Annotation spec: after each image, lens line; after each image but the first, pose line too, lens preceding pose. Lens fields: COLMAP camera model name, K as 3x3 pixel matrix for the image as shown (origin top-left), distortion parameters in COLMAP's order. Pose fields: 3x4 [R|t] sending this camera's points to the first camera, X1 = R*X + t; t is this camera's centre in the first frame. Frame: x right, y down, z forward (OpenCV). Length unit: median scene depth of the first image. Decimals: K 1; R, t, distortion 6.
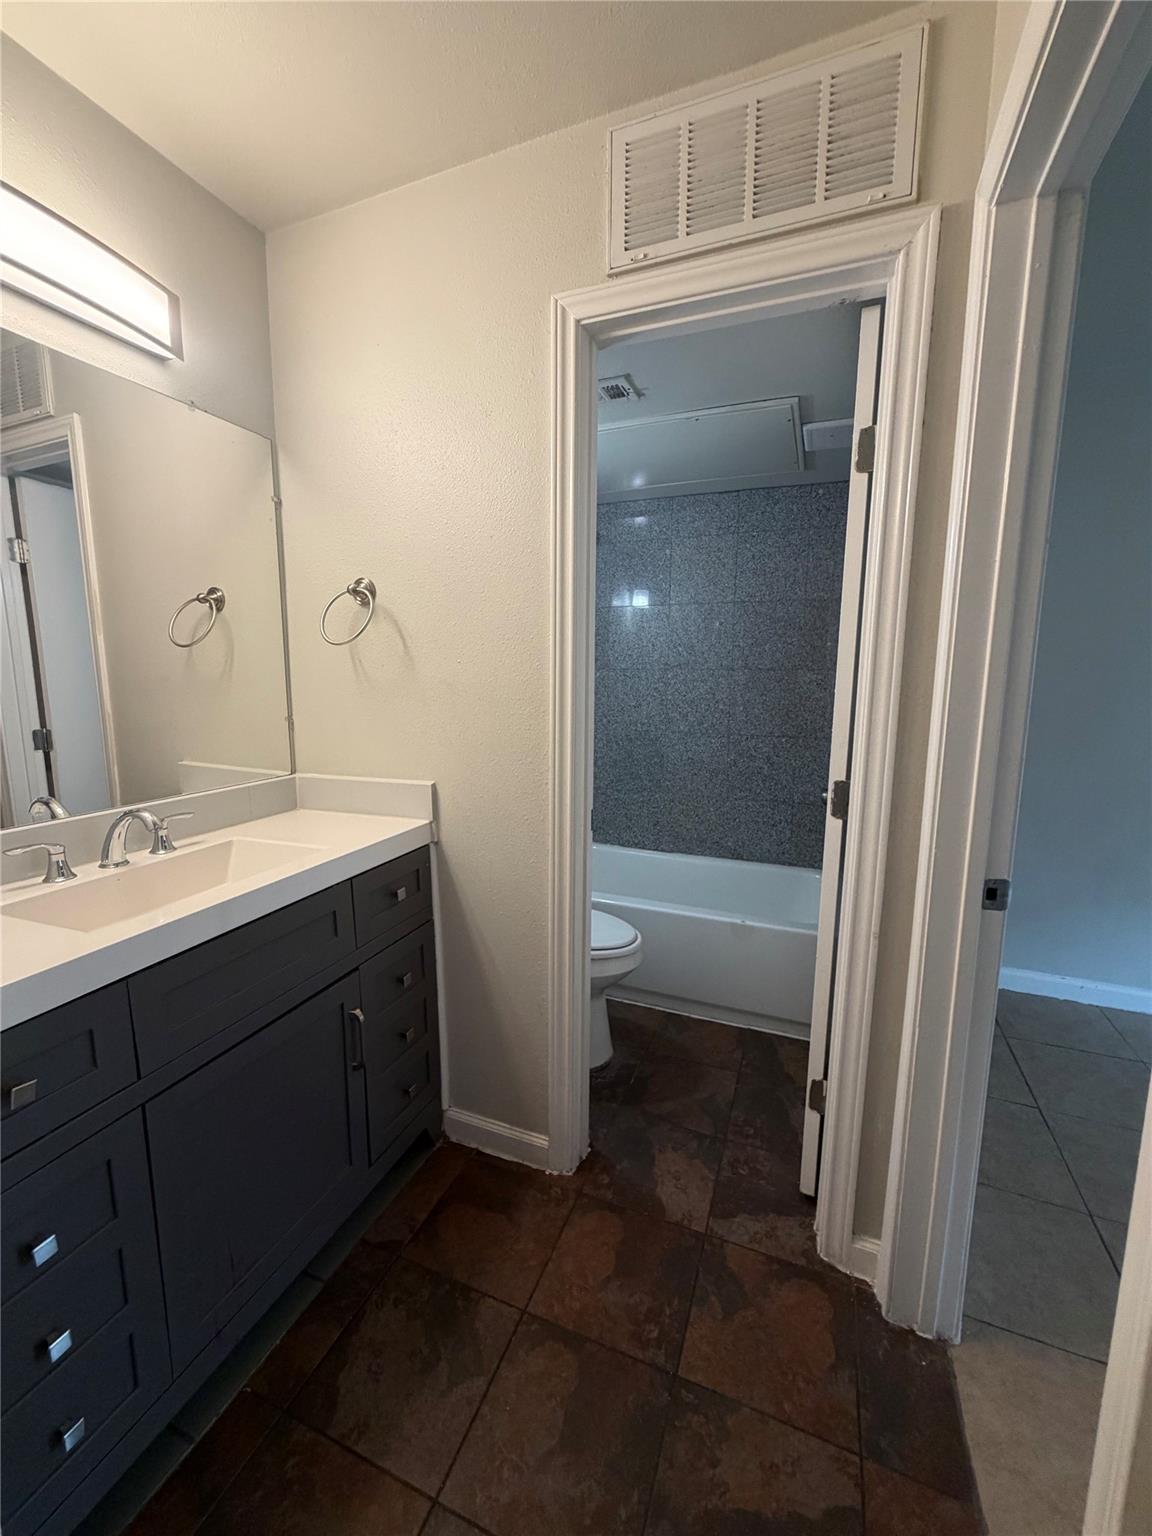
lens RADIAL K [[613.8, 0, 576.0], [0, 613.8, 768.0], [0, 0, 1]] dist [0.001480, -0.000140]
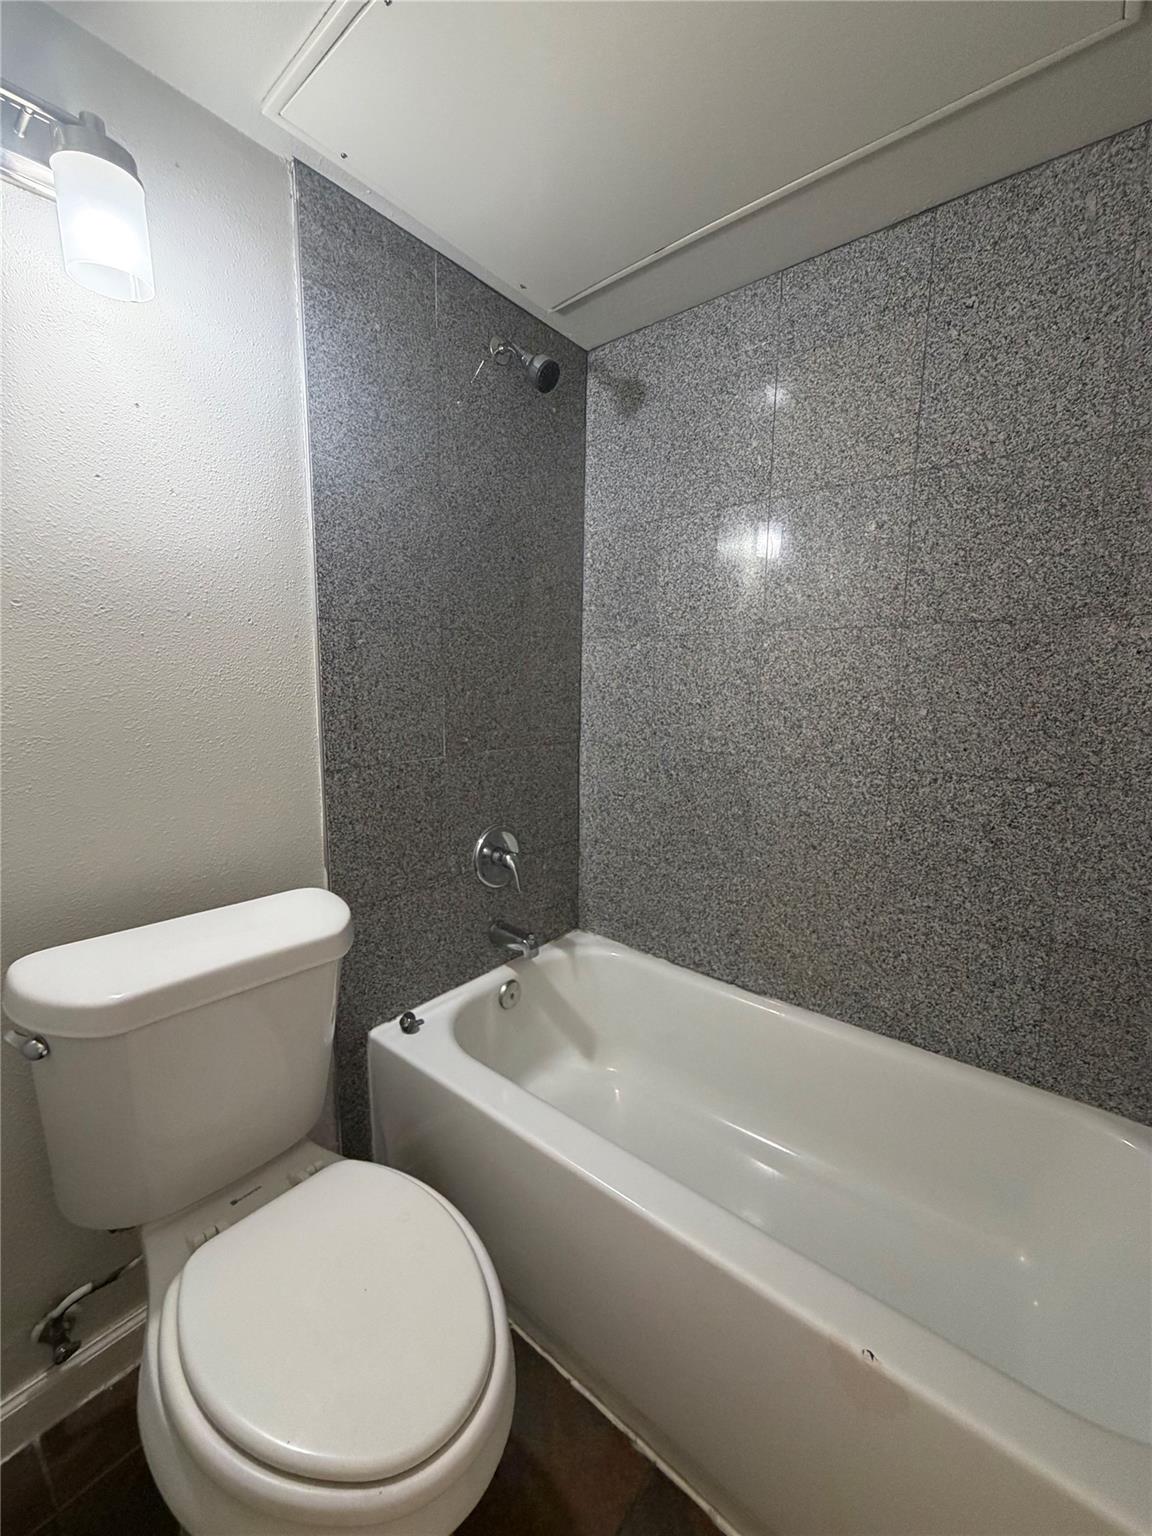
lens RADIAL K [[614.8, 0, 576.0], [0, 614.8, 768.0], [0, 0, 1]] dist [-0.001058, -0.000205]
pose [[0.951184, 0.038847, -0.306170, 0.164505], [-0.037462, 0.999244, 0.010401, -0.050667], [0.306342, 0.001577, 0.951920, 0.487499]]
